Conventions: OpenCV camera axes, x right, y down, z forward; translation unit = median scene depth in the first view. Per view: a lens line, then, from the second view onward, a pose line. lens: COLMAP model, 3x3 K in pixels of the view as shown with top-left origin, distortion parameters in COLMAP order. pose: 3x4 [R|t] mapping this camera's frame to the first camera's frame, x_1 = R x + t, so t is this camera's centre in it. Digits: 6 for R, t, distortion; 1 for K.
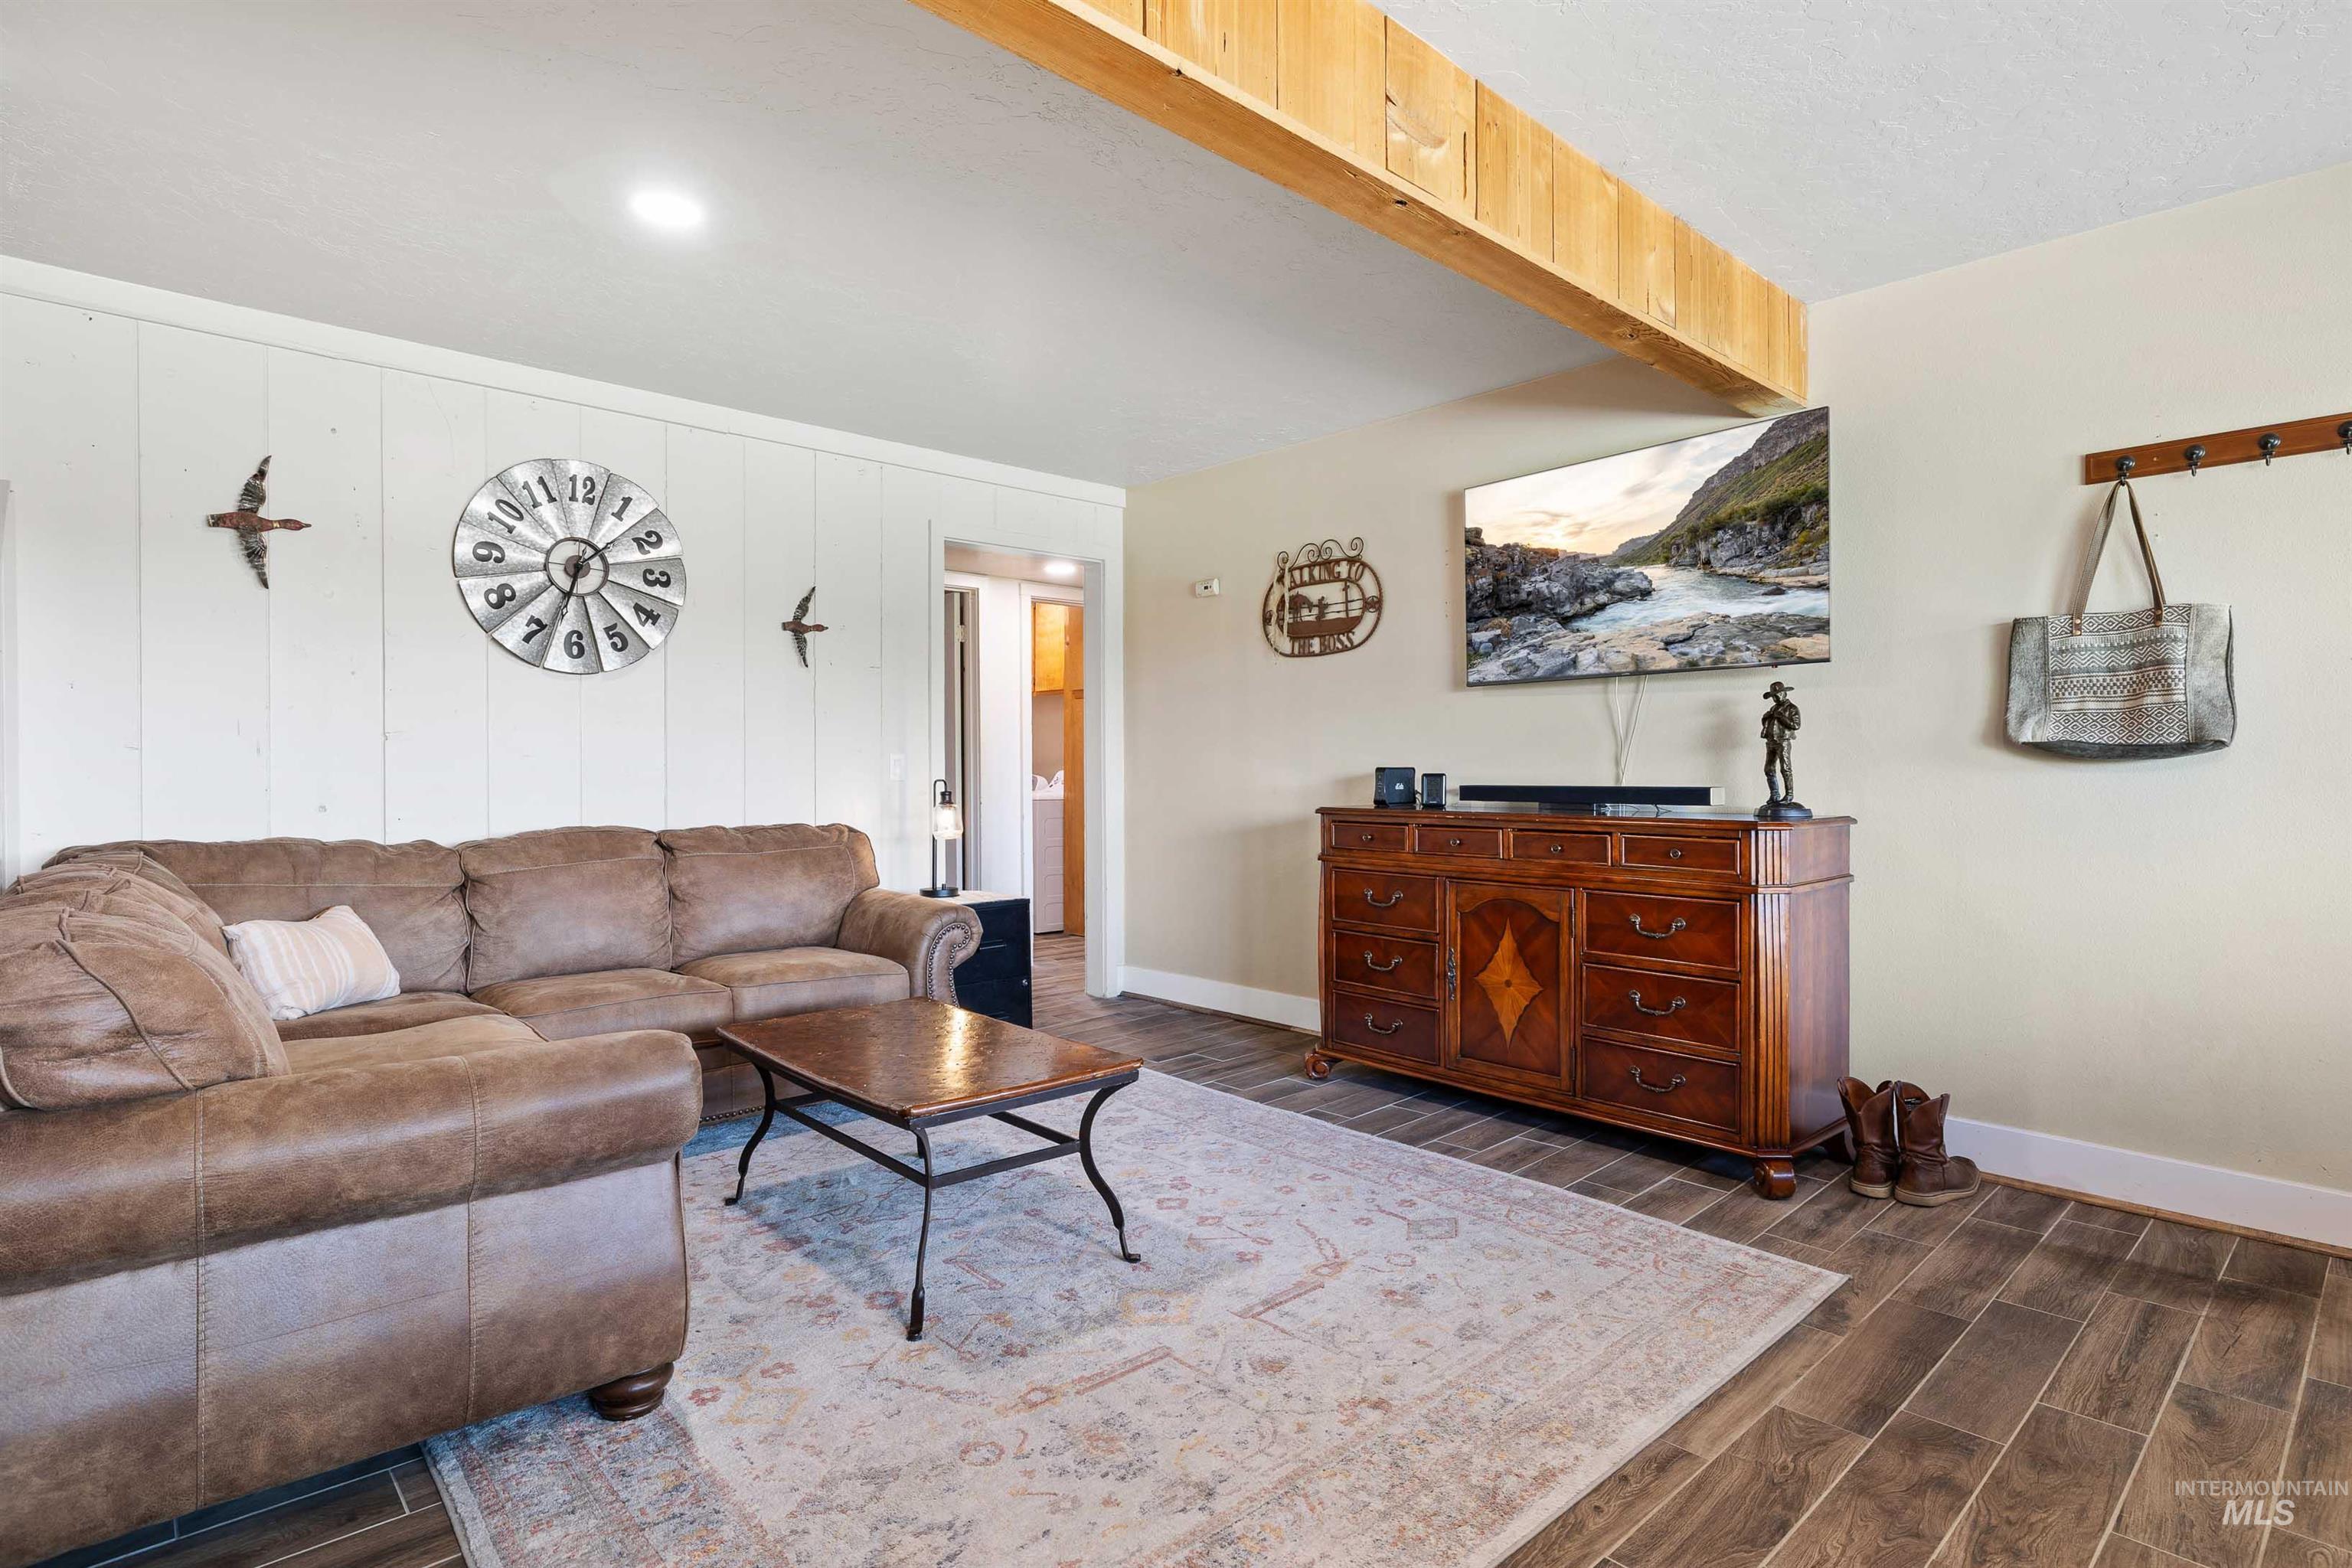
lens RADIAL K [[1181.8, 0, 1184.4], [0, 1181.8, 766.4], [0, 0, 1]] dist [-0.000383, -0.001960]
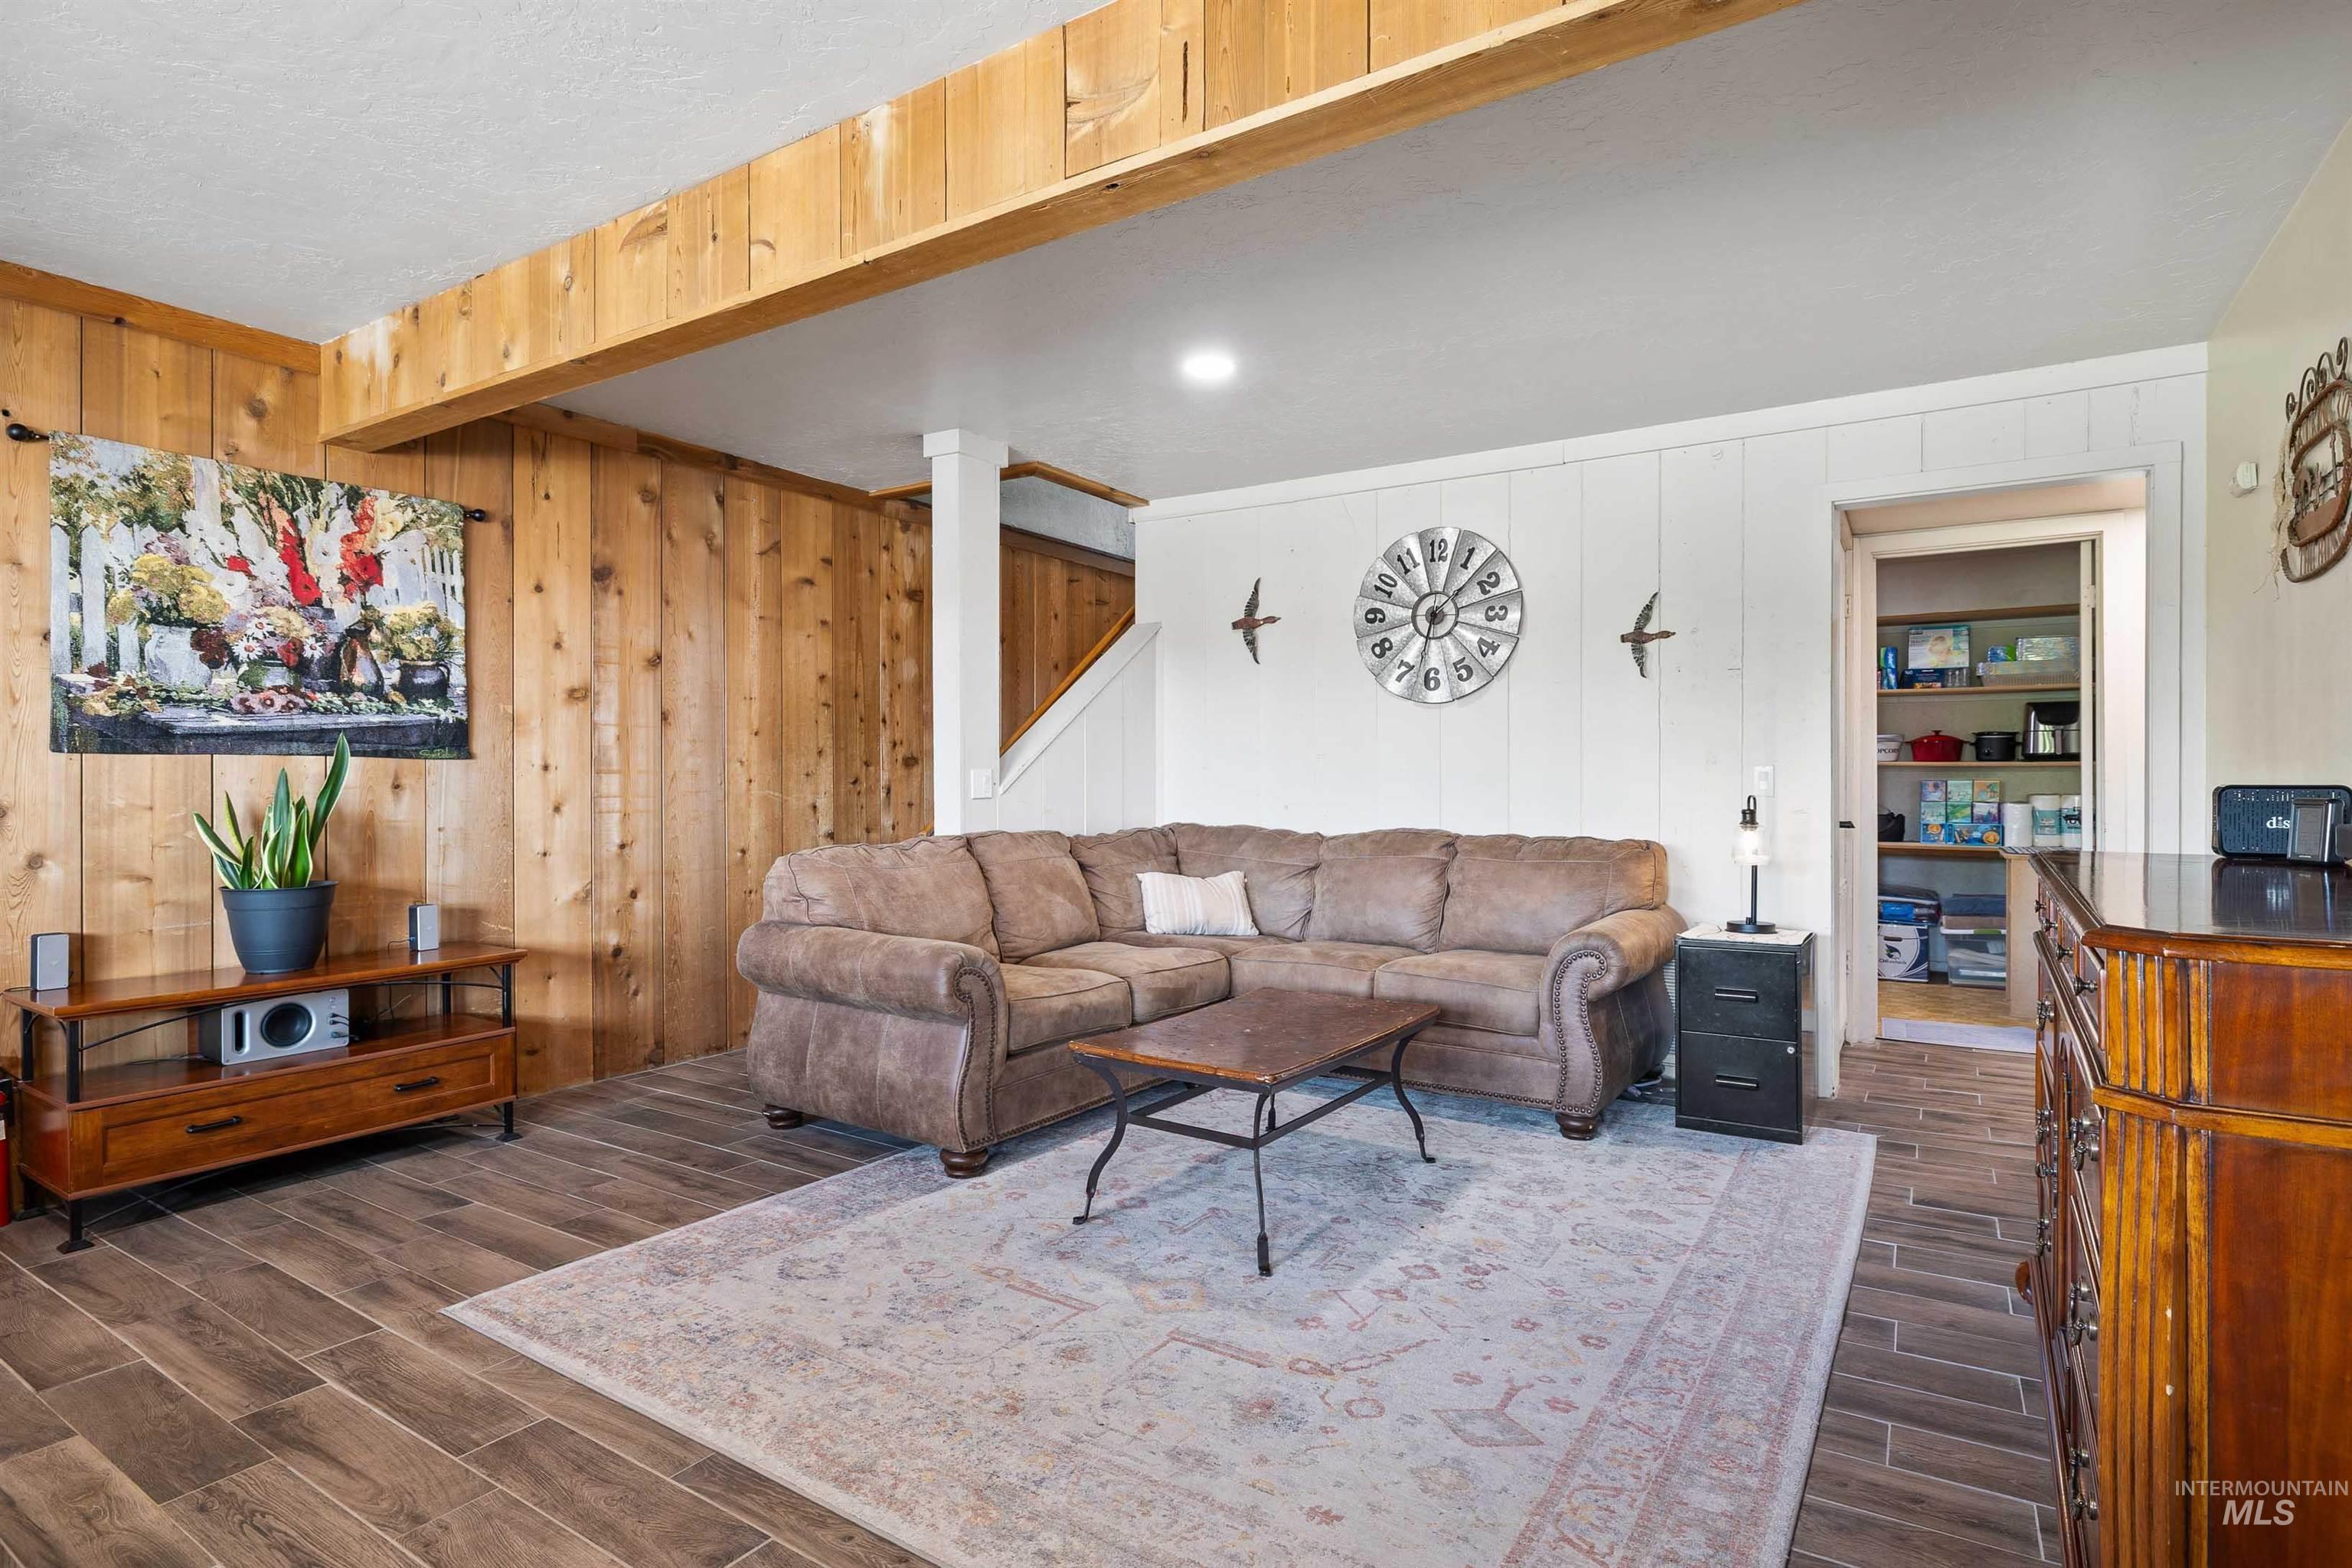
lens RADIAL K [[1181.8, 0, 1178.0], [0, 1181.8, 766.7], [0, 0, 1]] dist [-0.000383, -0.001960]
pose [[0.247541, -0.007287, -0.968850, 0.700323], [0.000933, 0.999973, -0.007283, -0.004952], [0.968877, 0.000898, 0.247541, 0.518196]]
